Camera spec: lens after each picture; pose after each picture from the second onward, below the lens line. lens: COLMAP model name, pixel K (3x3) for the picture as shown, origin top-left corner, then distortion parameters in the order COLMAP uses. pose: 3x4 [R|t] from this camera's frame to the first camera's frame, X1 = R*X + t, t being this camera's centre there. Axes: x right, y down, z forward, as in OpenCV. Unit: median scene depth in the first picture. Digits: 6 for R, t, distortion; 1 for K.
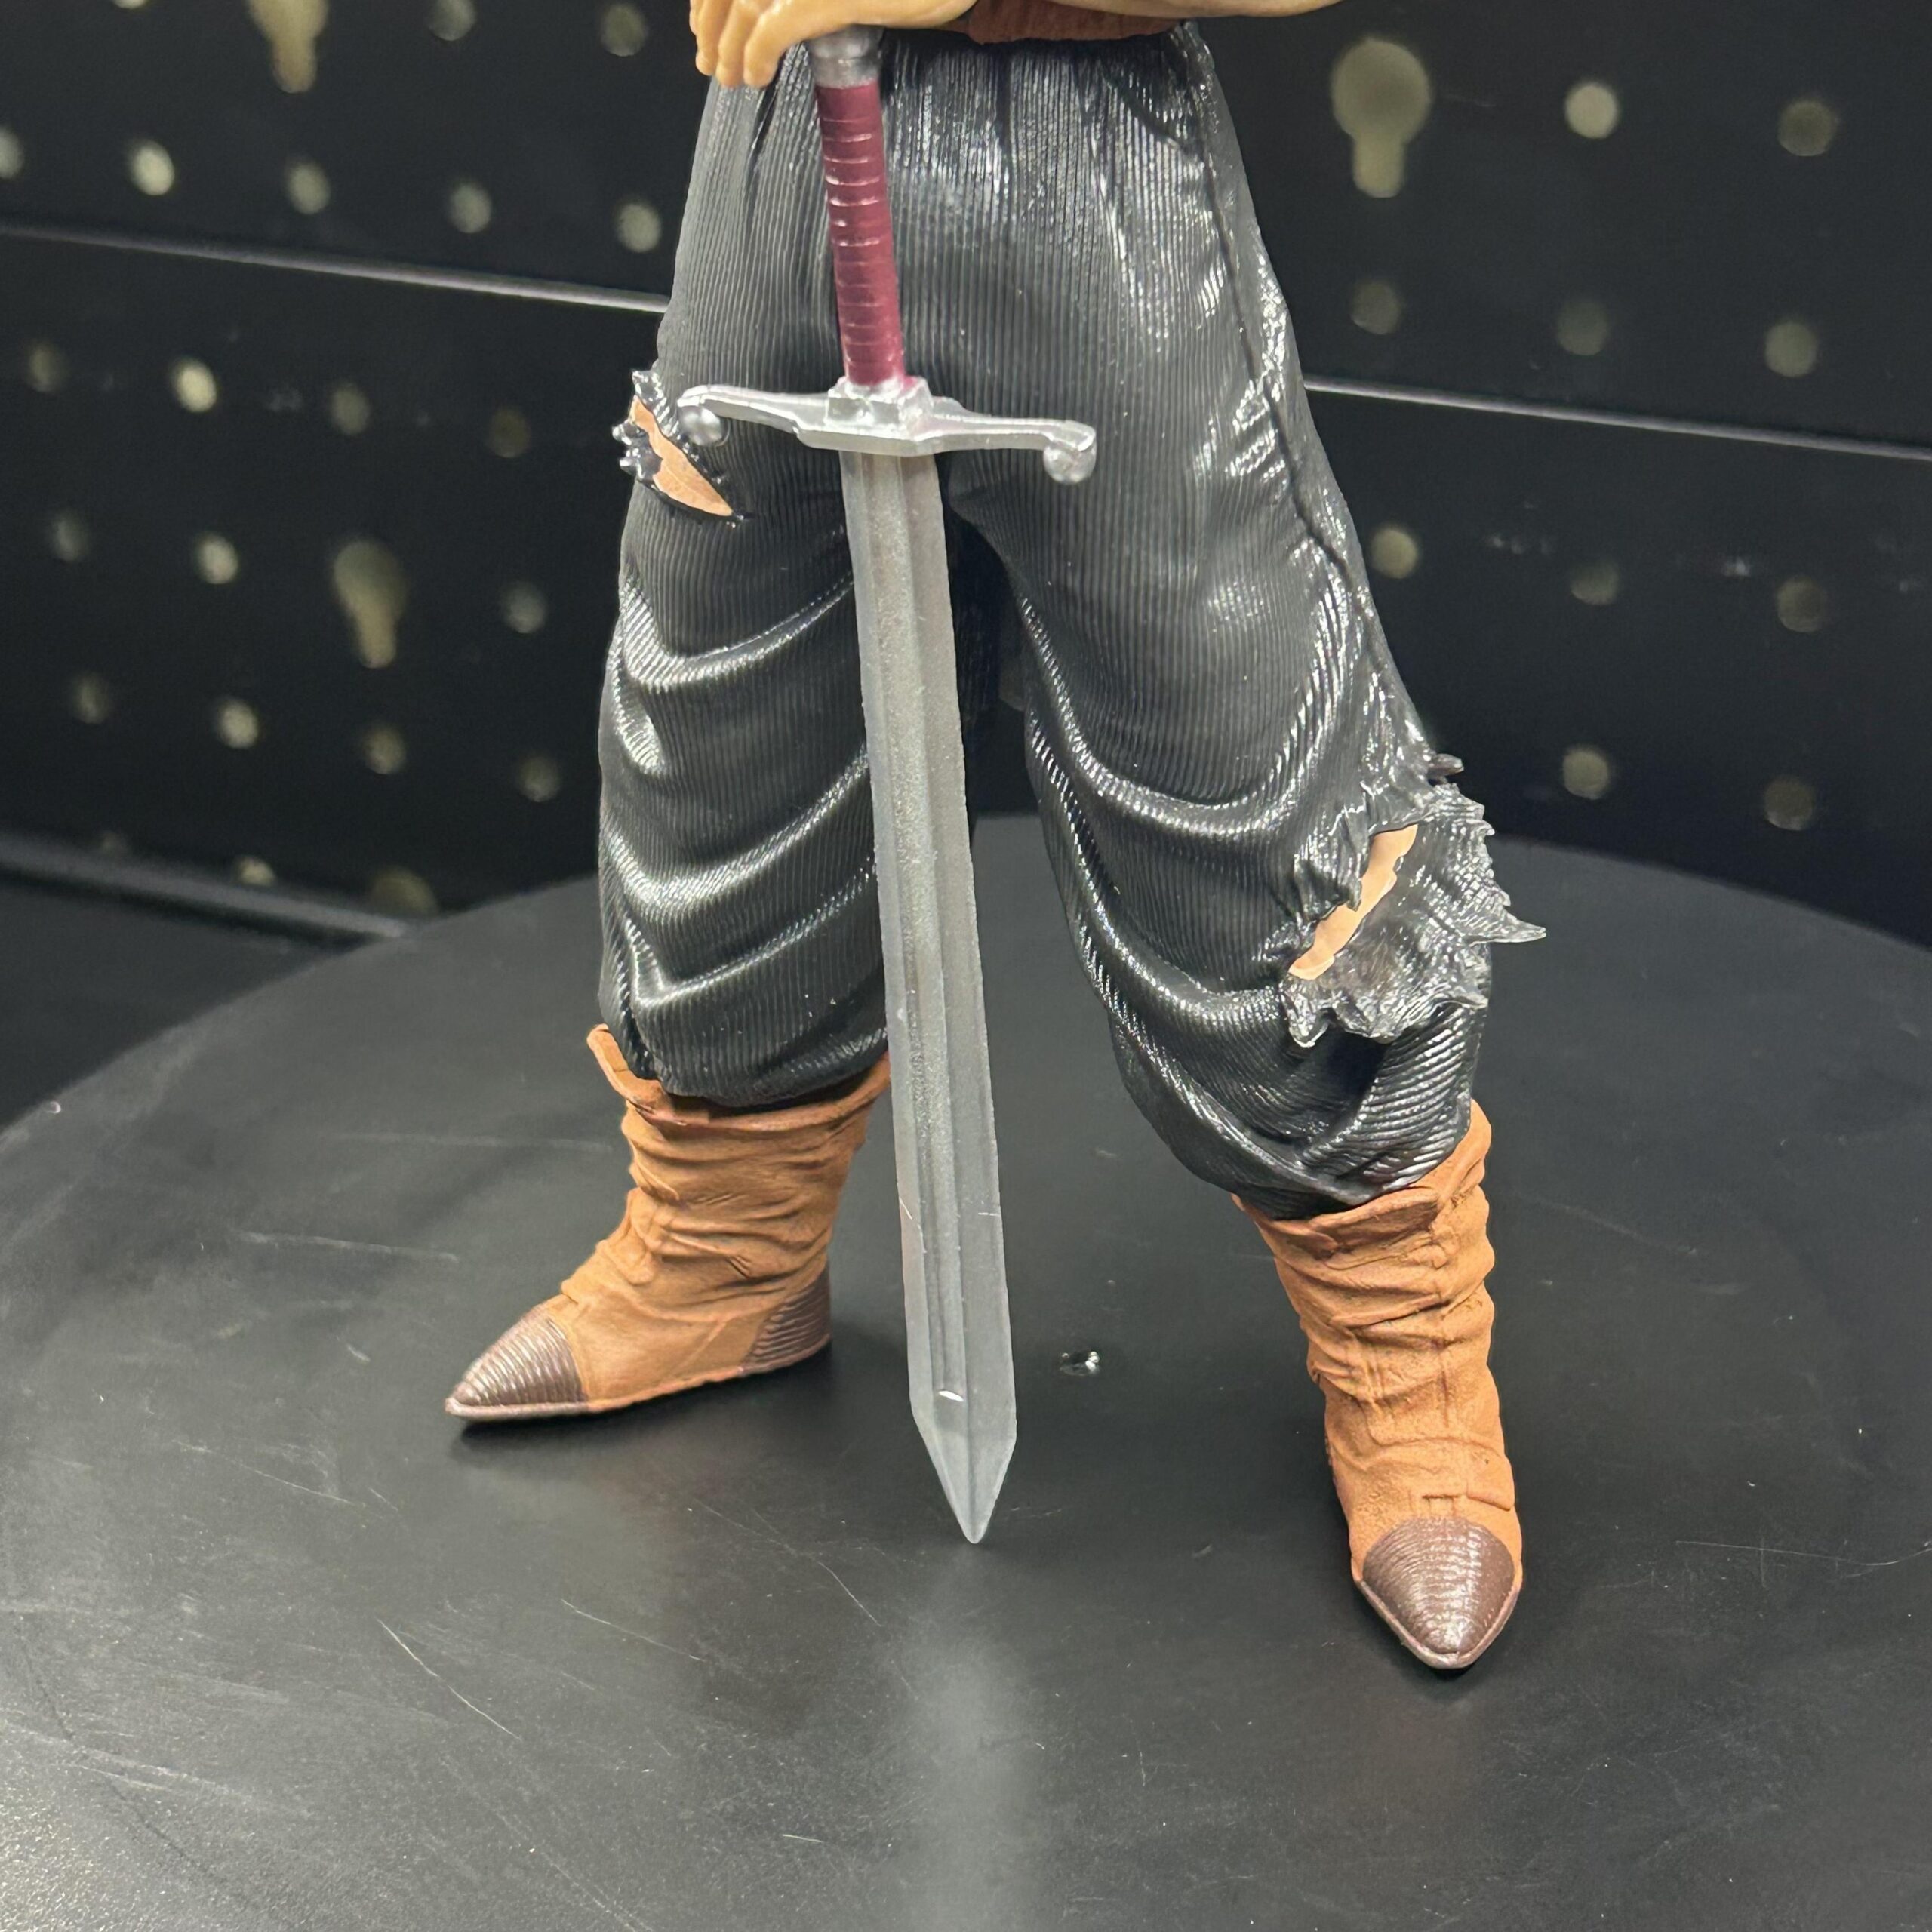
lens RADIAL K [[3986.2, 0, 972.1], [0, 3986.2, 967.3], [0, 0, 1]] dist [0.246569, -1.274669]
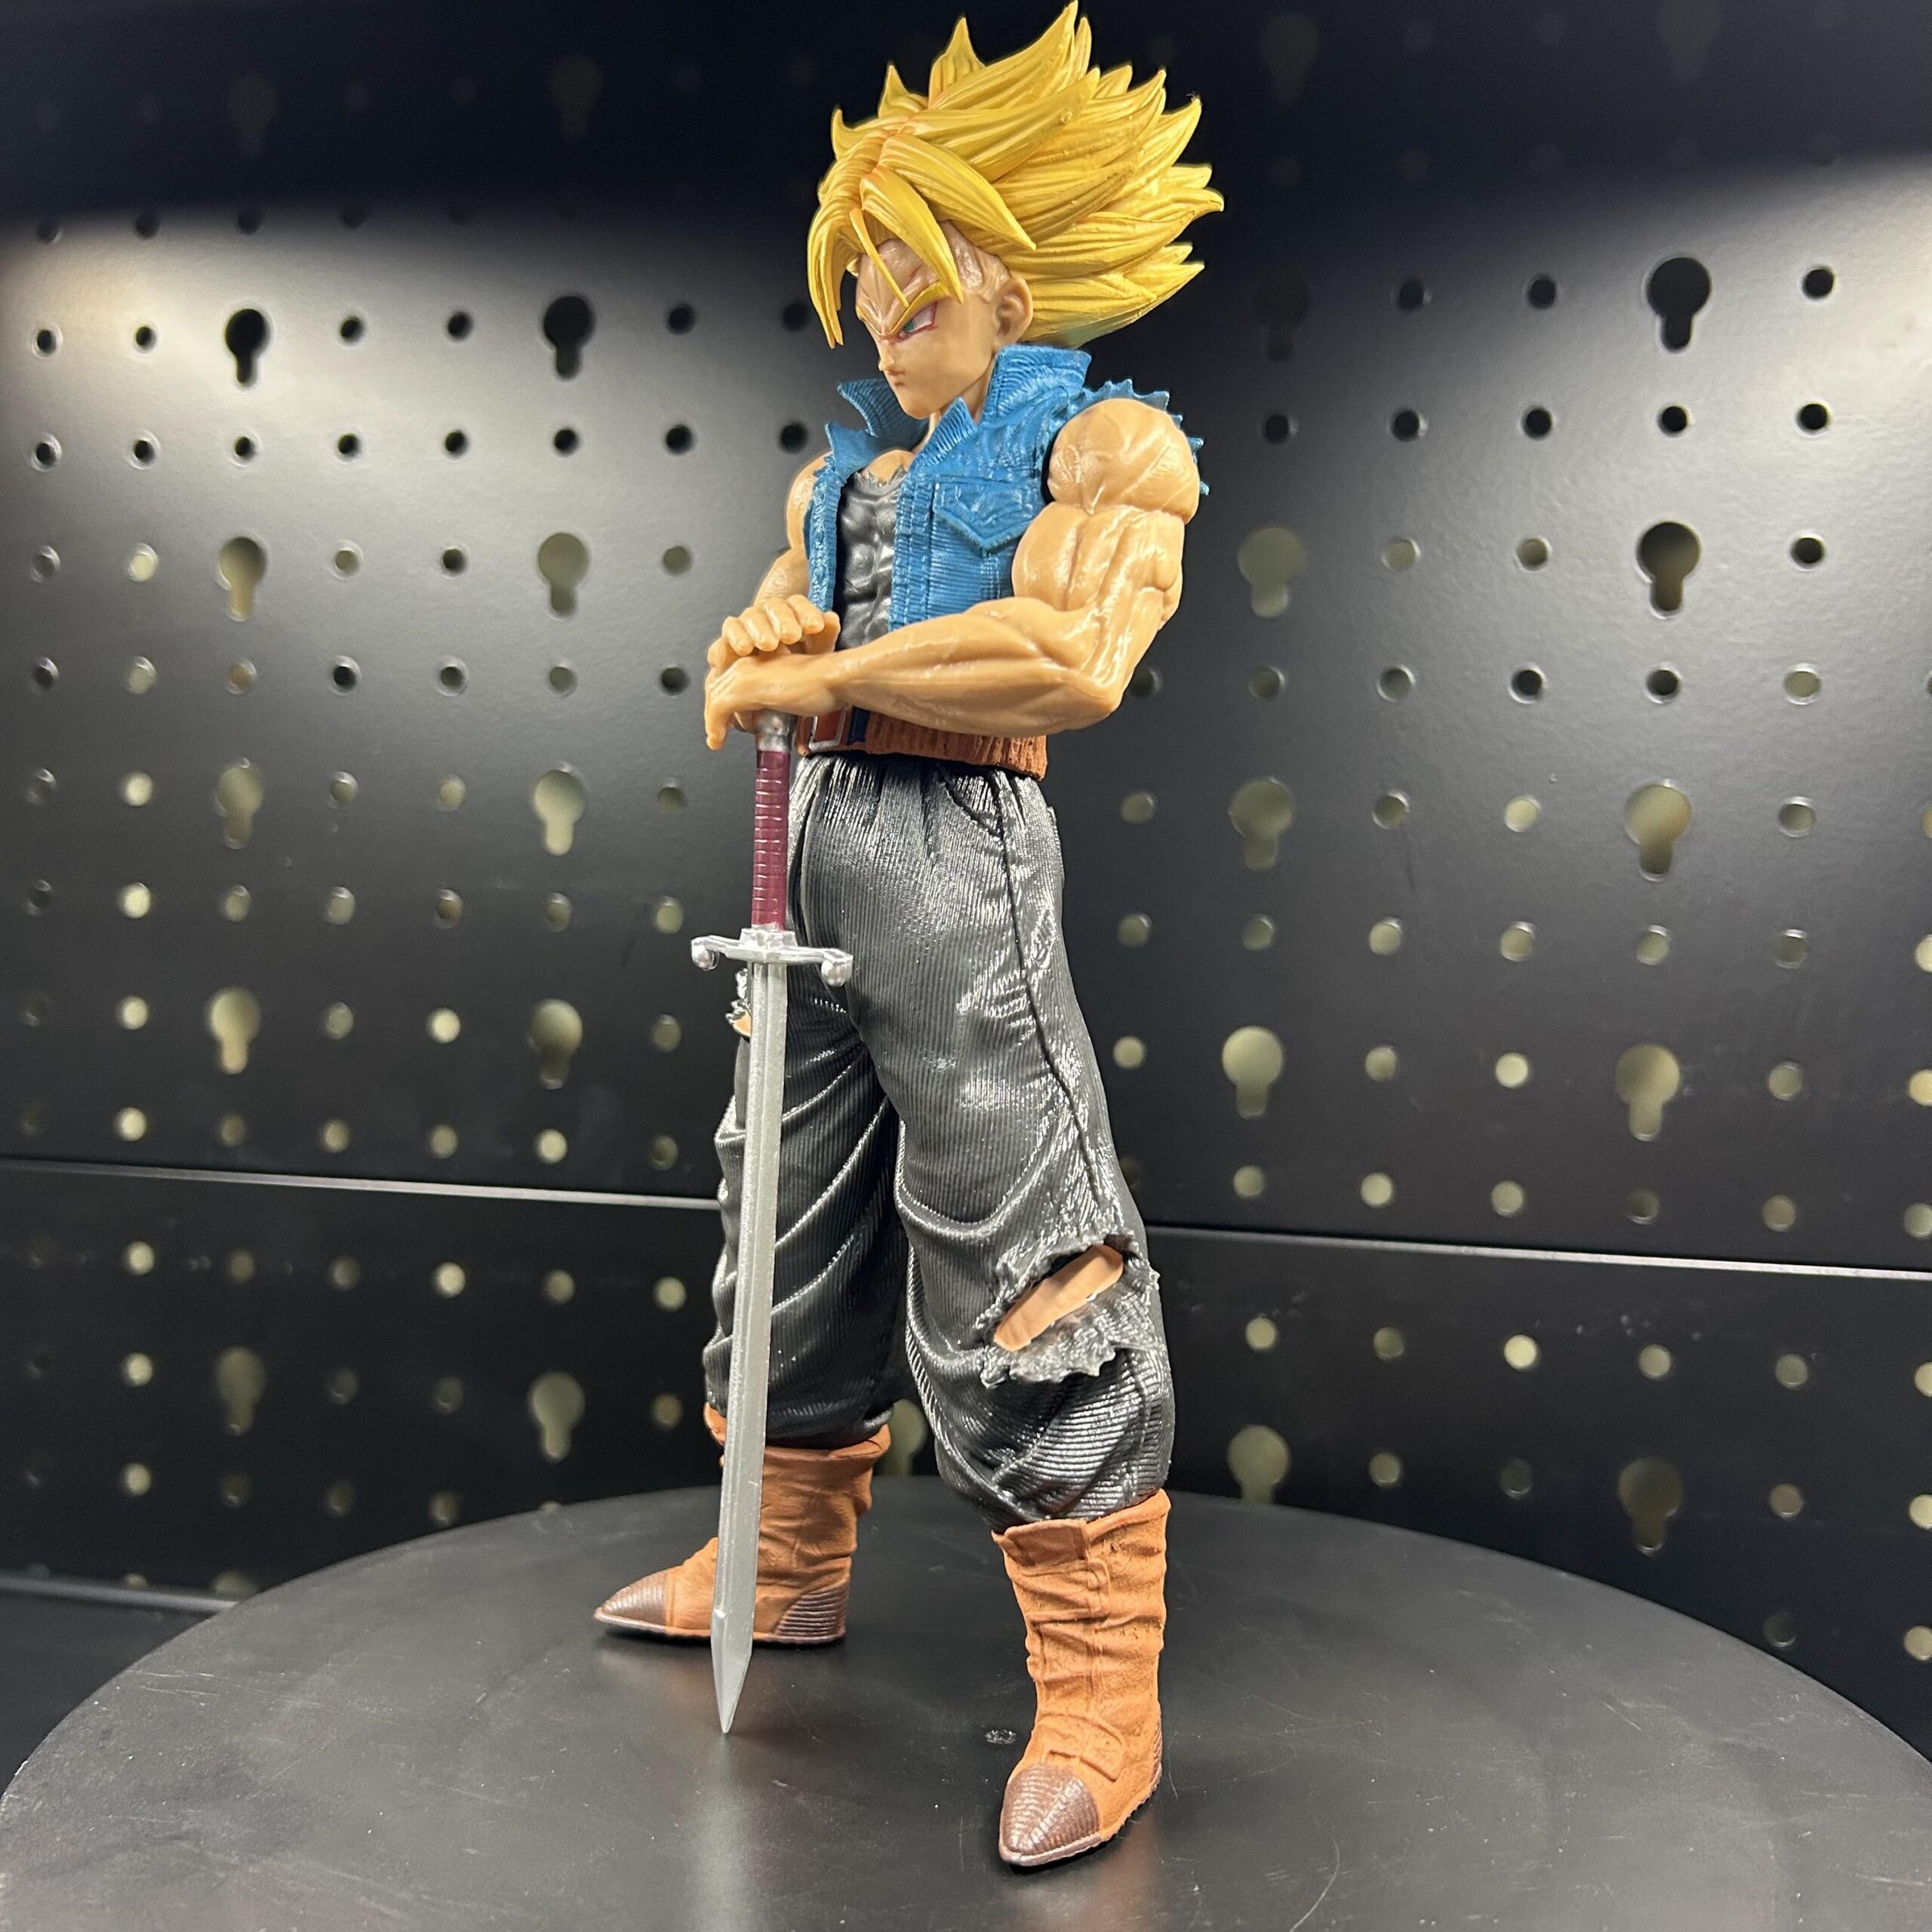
lens RADIAL K [[1957.3, 0, 948.5], [0, 1957.3, 967.7], [0, 0, 1]] dist [0.142329, -0.522867]
pose [[0.903467, 0.065920, -0.423558, 0.370449], [-0.239611, 0.896980, -0.371501, 0.156136], [0.355434, 0.437128, 0.826187, 0.290637]]
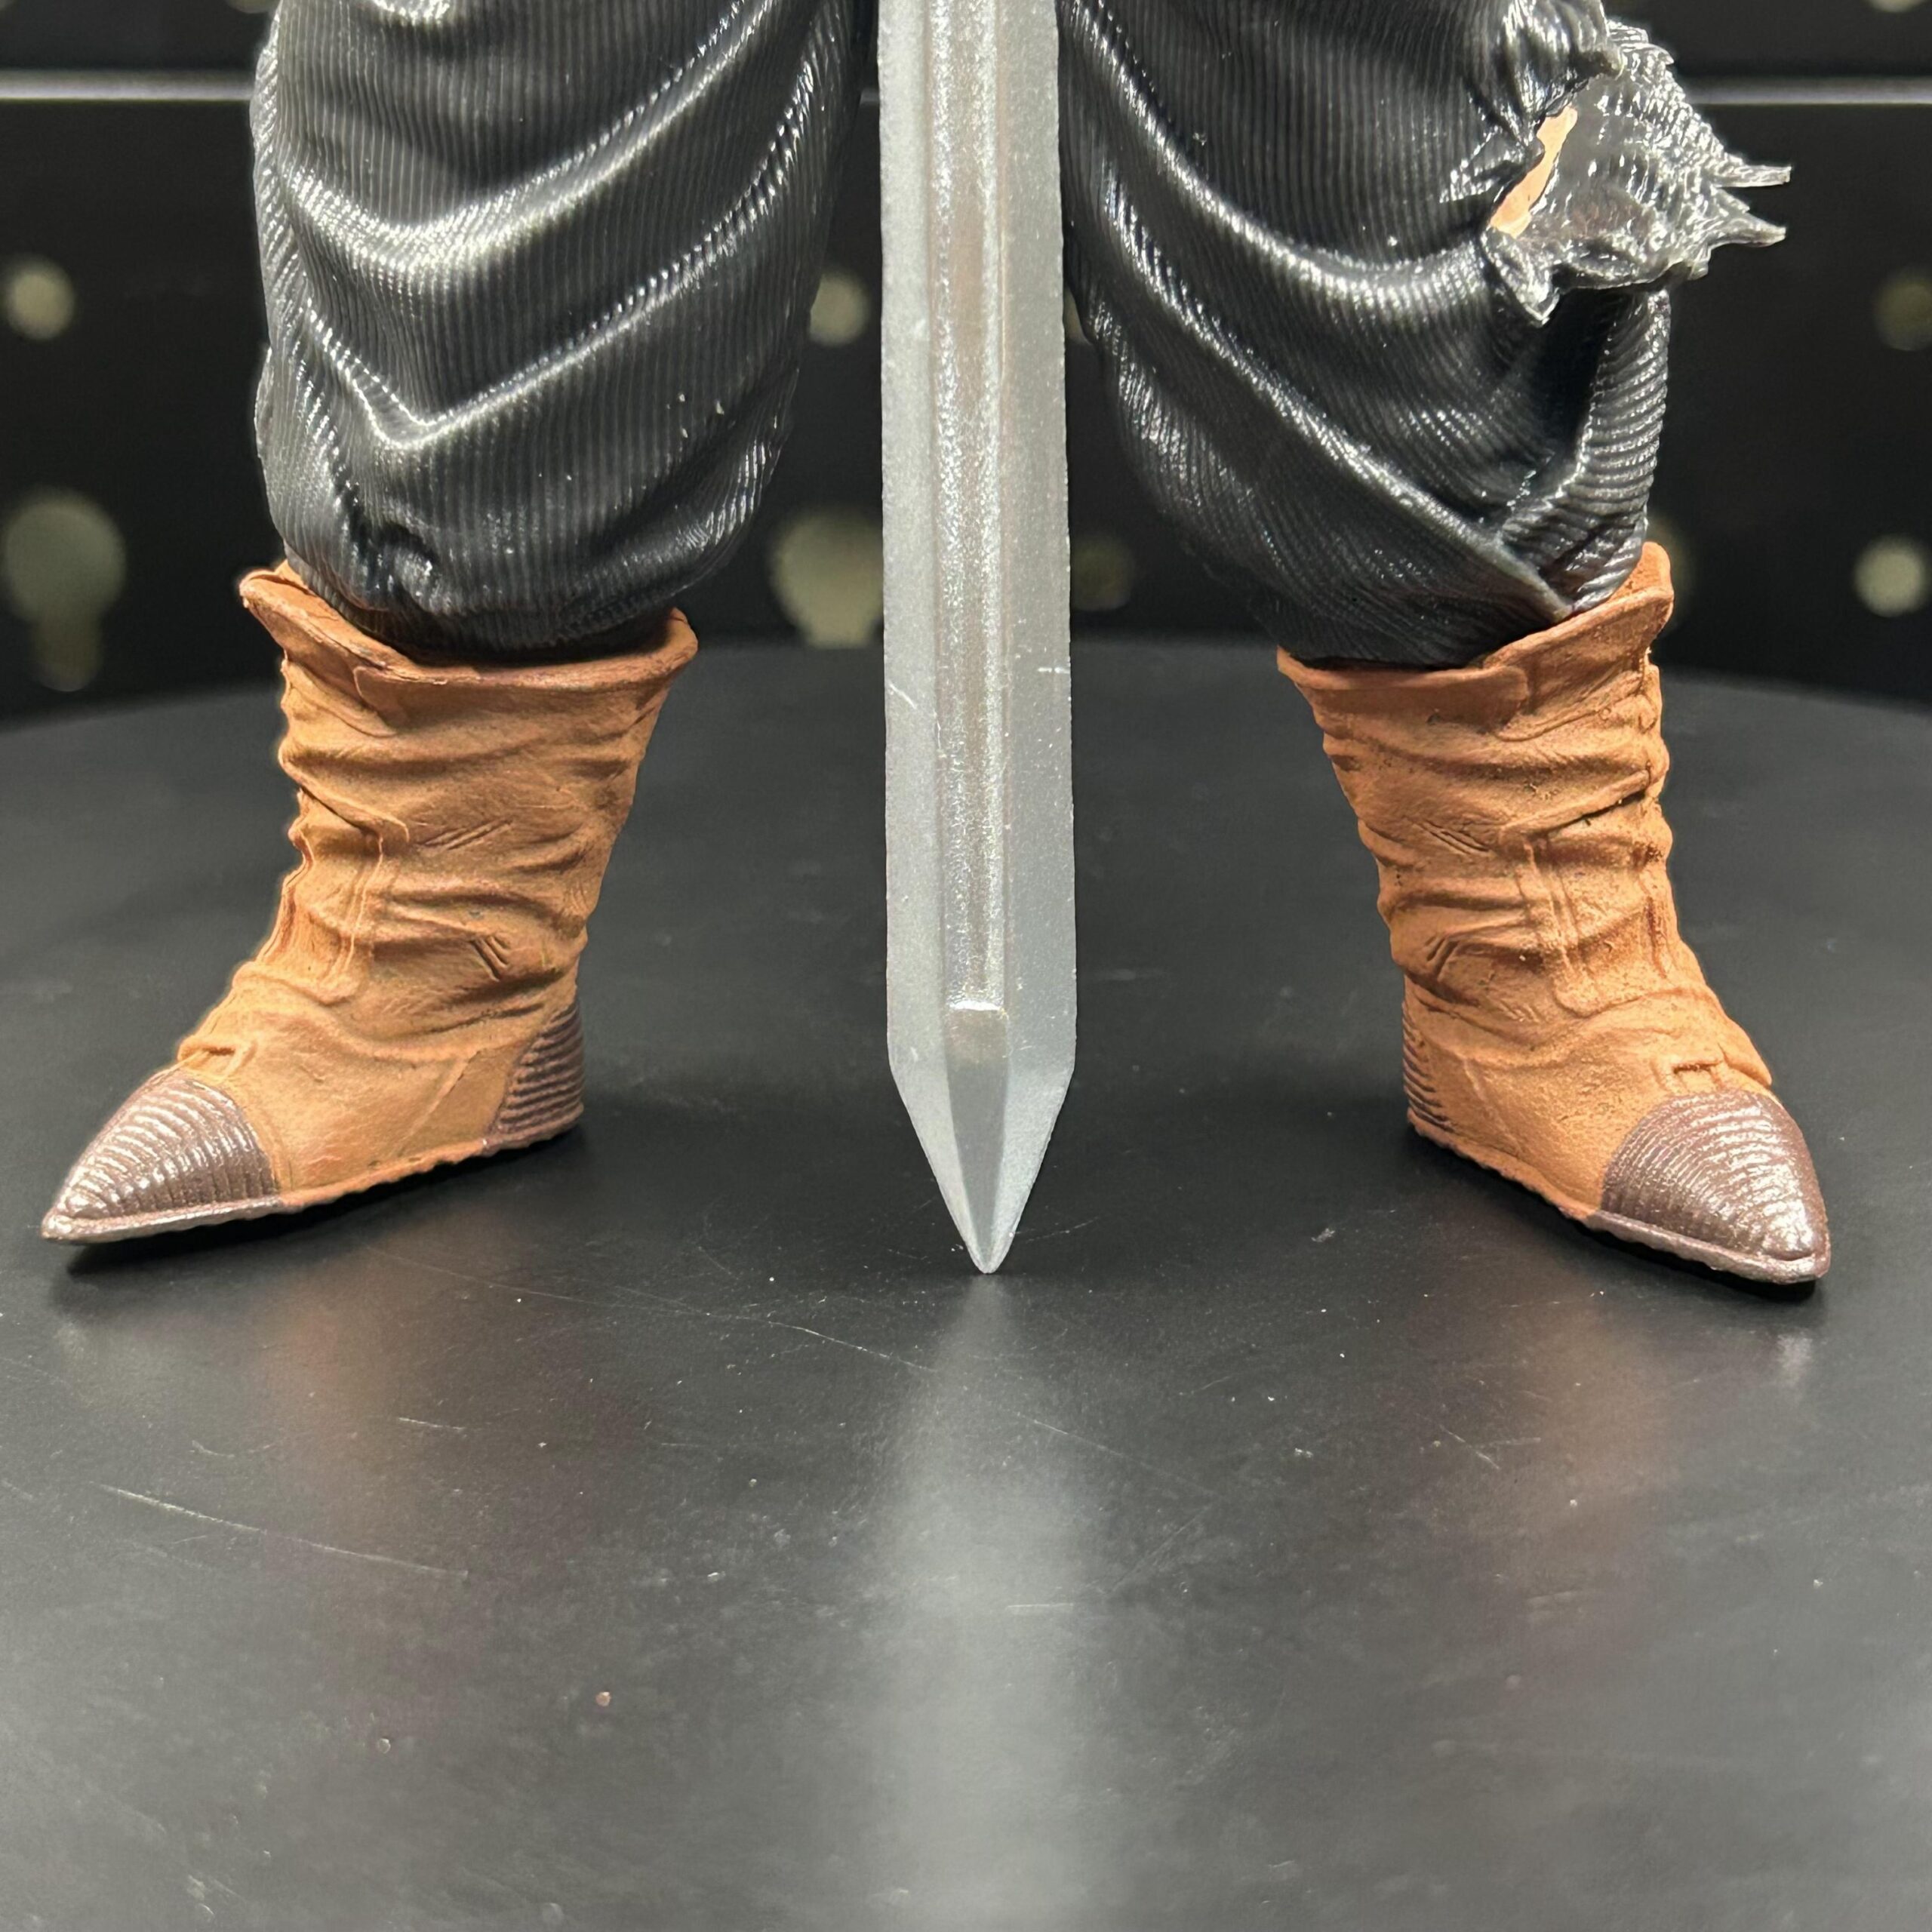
lens RADIAL K [[3986.2, 0, 972.1], [0, 3986.2, 967.3], [0, 0, 1]] dist [0.246569, -1.274669]
pose [[0.926189, -0.087497, 0.366766, -0.247800], [0.146167, 0.979960, -0.135331, 0.194590], [-0.347575, 0.178951, 0.920417, 0.432833]]
